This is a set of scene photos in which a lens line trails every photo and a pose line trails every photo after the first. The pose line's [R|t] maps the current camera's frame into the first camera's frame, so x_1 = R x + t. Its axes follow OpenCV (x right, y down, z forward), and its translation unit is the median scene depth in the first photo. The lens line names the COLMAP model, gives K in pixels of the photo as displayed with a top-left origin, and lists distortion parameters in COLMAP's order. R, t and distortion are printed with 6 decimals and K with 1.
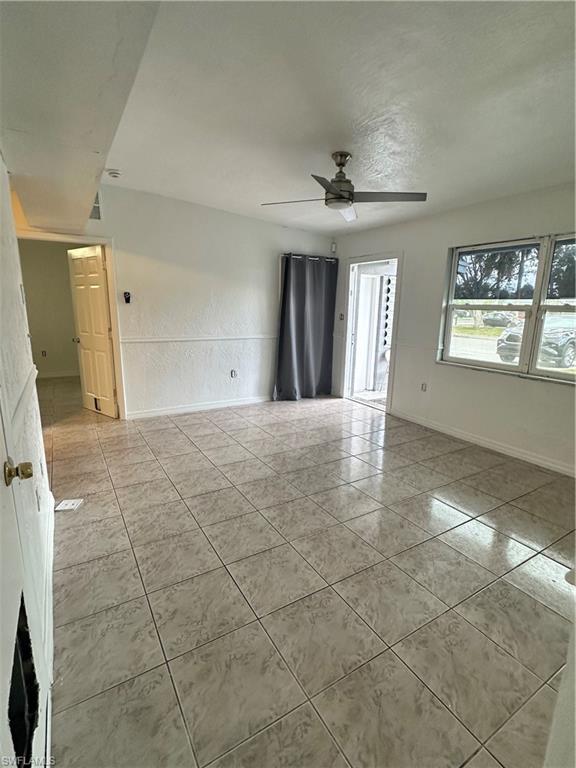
lens RADIAL K [[372.6, 0, 289.7], [0, 372.6, 383.5], [0, 0, 1]] dist [0.002668, 0.000211]
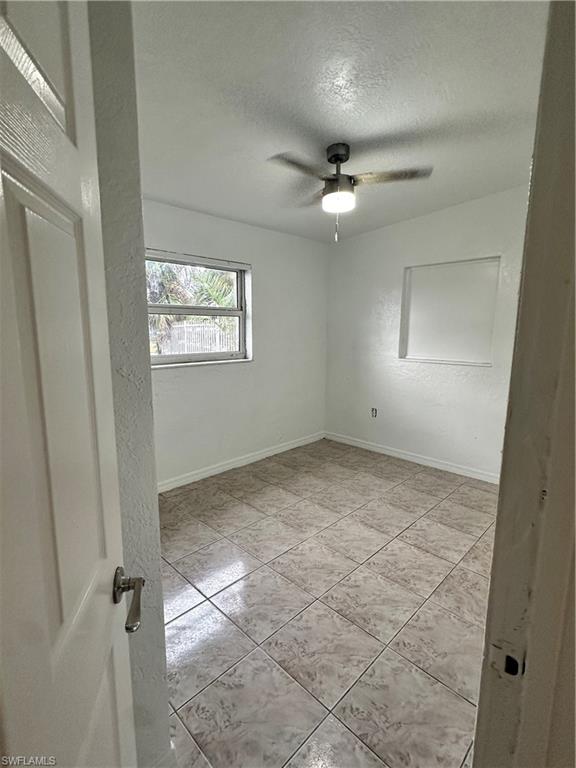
lens RADIAL K [[372.6, 0, 271.5], [0, 372.6, 412.7], [0, 0, 1]] dist [0.002668, 0.000211]
pose [[-0.232498, -0.224075, 0.946433, -0.726068], [0.192016, 0.943371, 0.270521, -0.251048], [-0.953454, 0.244626, -0.176306, 1.174551]]
